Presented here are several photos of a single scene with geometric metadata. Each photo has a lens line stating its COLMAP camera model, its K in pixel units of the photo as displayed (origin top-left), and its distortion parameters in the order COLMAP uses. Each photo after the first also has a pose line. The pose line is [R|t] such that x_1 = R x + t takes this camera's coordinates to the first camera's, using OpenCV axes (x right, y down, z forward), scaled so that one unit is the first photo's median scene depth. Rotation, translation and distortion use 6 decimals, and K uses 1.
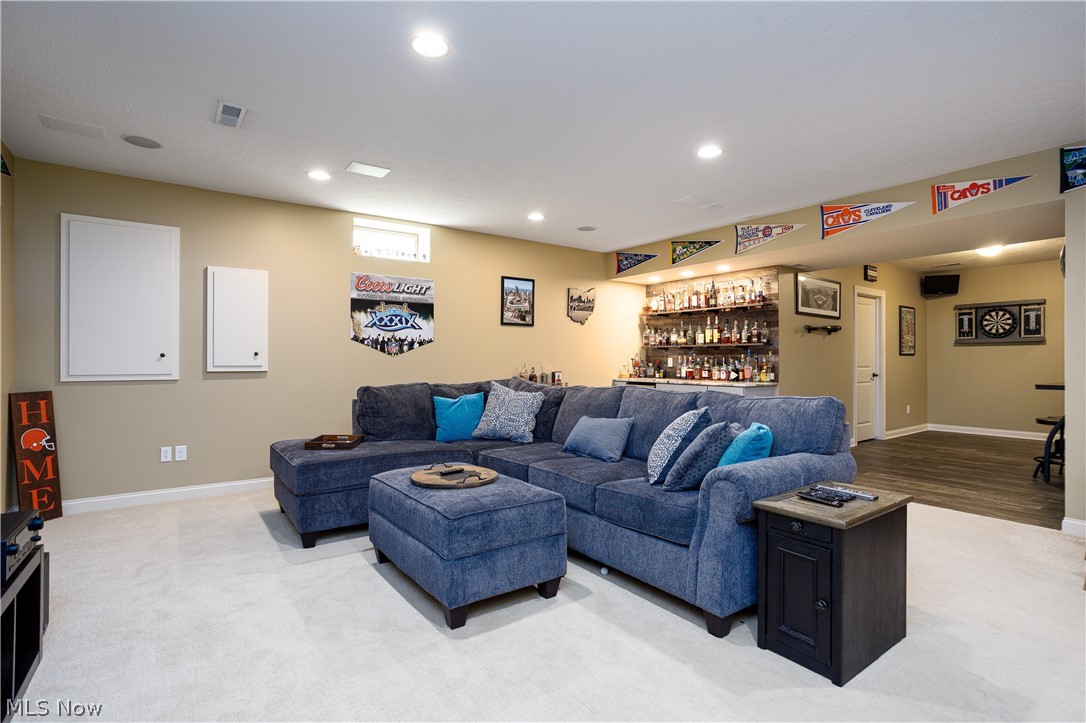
lens RADIAL K [[526.7, 0, 544.1], [0, 526.7, 360.0], [0, 0, 1]] dist [-0.034967, 0.018197]
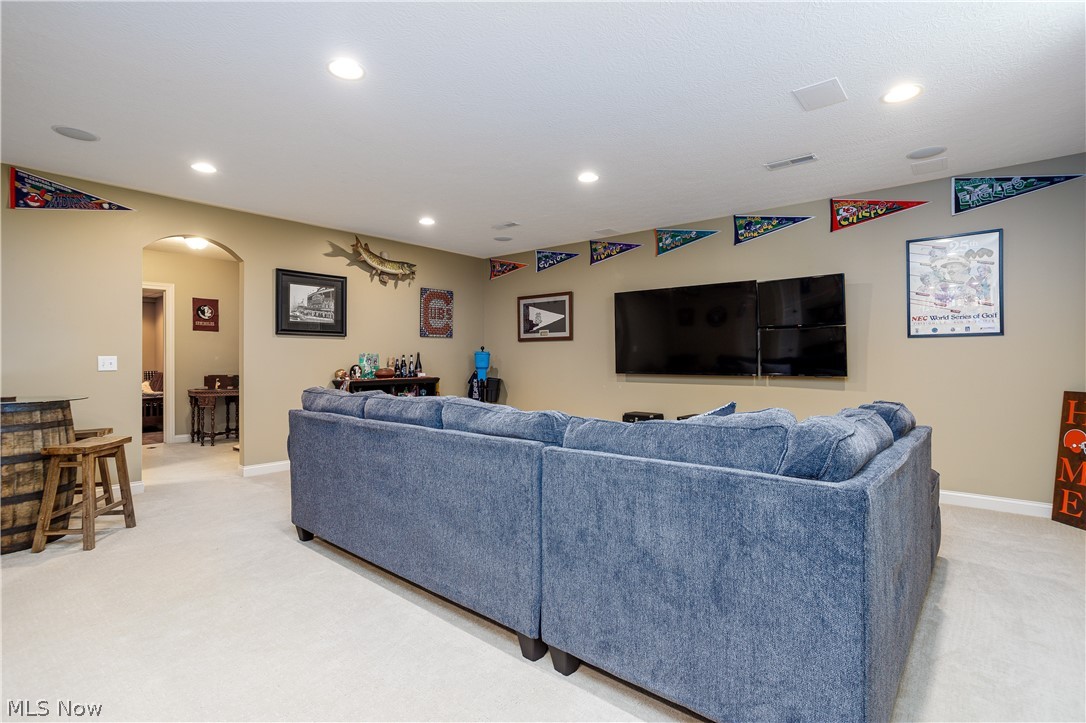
lens RADIAL K [[526.7, 0, 540.2], [0, 526.7, 357.4], [0, 0, 1]] dist [-0.034967, 0.018197]
pose [[-0.969936, -0.000168, -0.243359, 0.161461], [0.001266, 0.999983, -0.005735, 0.001032], [0.243356, -0.005871, -0.969919, 1.187143]]
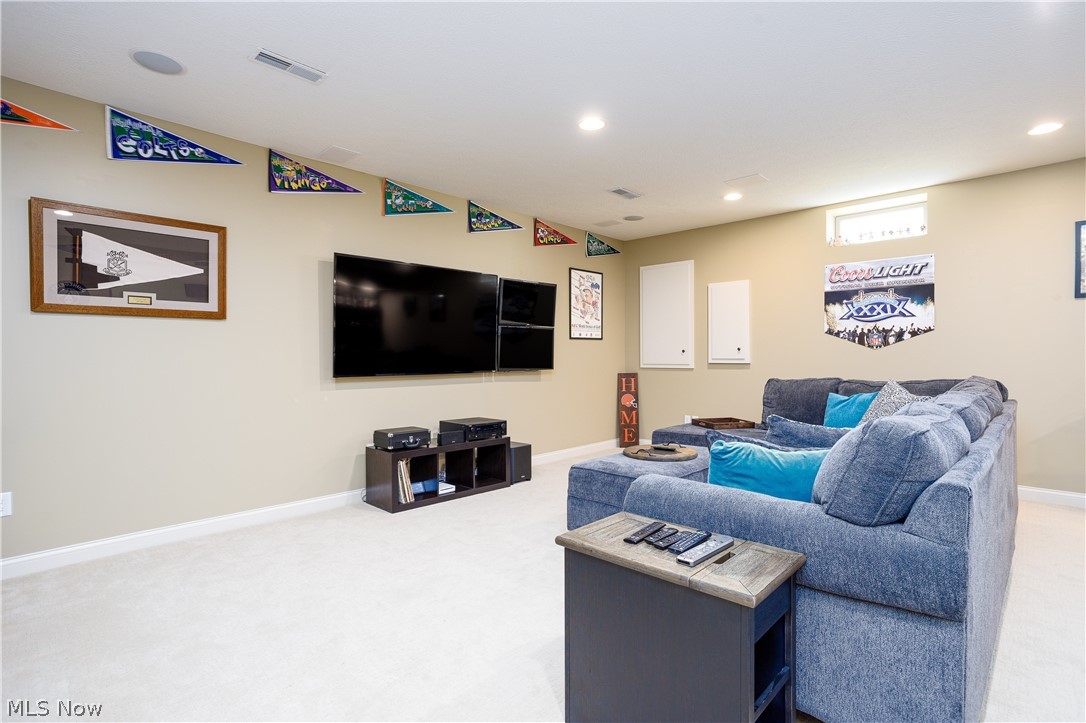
lens RADIAL K [[526.7, 0, 544.8], [0, 526.7, 363.0], [0, 0, 1]] dist [-0.034967, 0.018197]
pose [[0.181175, 0.012444, -0.983372, 0.498012], [0.005857, 0.999889, 0.013732, 0.001138], [0.983433, -0.008248, 0.181082, 0.281007]]
